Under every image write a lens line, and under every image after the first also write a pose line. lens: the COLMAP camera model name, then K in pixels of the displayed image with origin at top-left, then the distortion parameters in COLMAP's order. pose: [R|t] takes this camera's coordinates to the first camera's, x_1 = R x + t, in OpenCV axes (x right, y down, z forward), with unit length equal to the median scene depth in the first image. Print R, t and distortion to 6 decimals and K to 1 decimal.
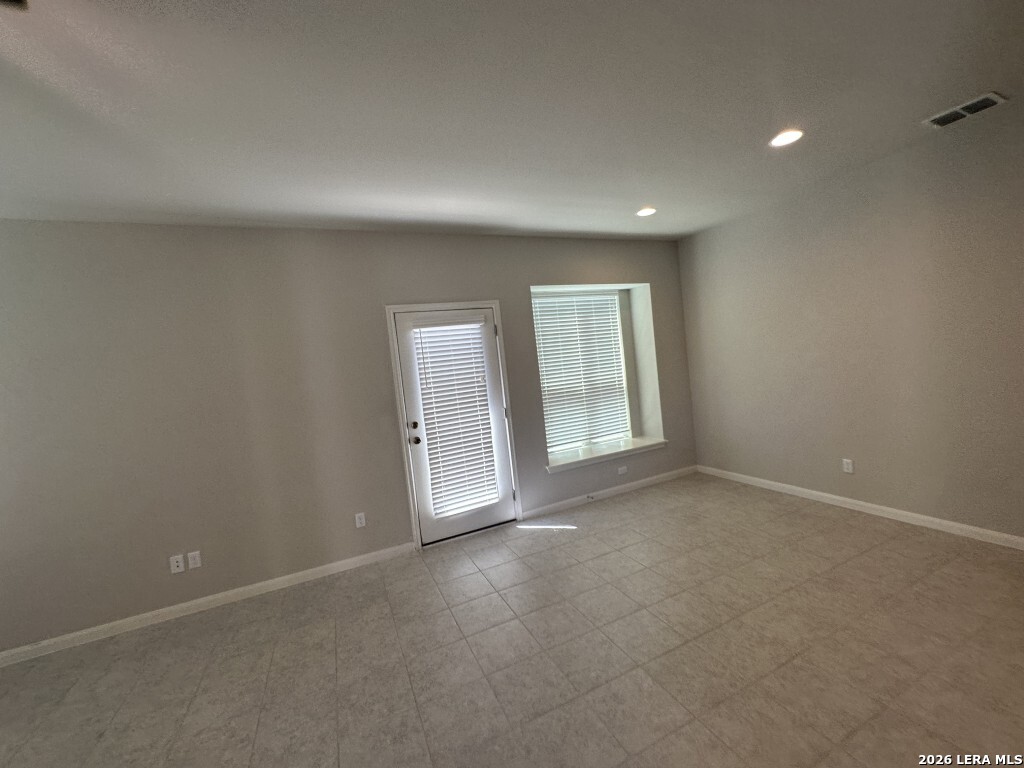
lens RADIAL K [[414.0, 0, 506.4], [0, 414.0, 384.9], [0, 0, 1]] dist [-0.000806, 0.001194]
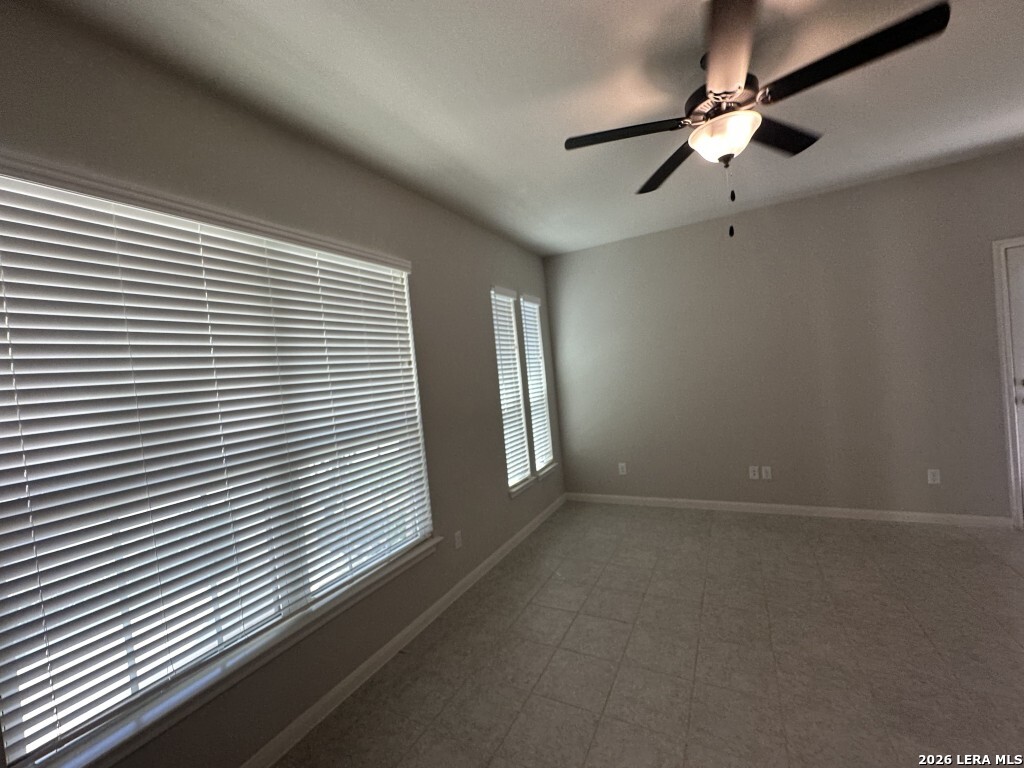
lens RADIAL K [[414.0, 0, 513.3], [0, 414.0, 381.5], [0, 0, 1]] dist [-0.000806, 0.001194]
pose [[0.627660, 0.067219, -0.775580, -0.229704], [-0.014040, 0.997081, 0.075055, 0.048241], [0.778361, -0.036220, 0.626772, -0.333385]]
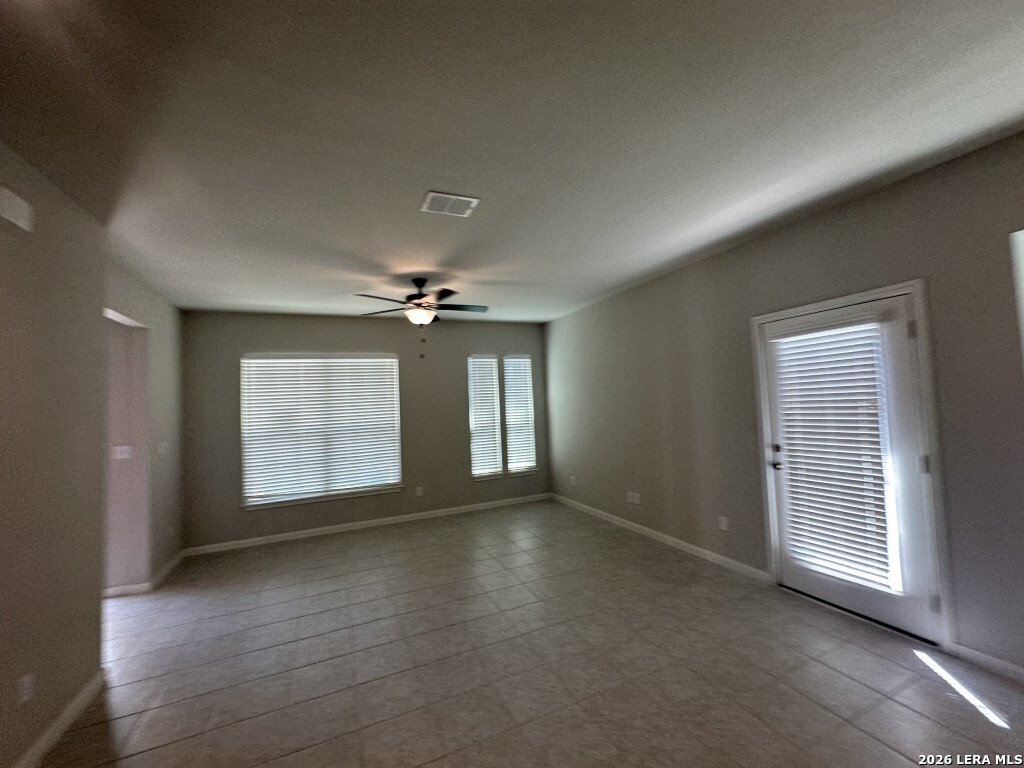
lens RADIAL K [[414.0, 0, 516.6], [0, 414.0, 384.4], [0, 0, 1]] dist [-0.000806, 0.001194]
pose [[0.010030, 0.063797, -0.997912, 0.670251], [-0.003861, 0.997958, 0.063761, -0.096074], [0.999942, 0.003213, 0.010256, 0.442205]]
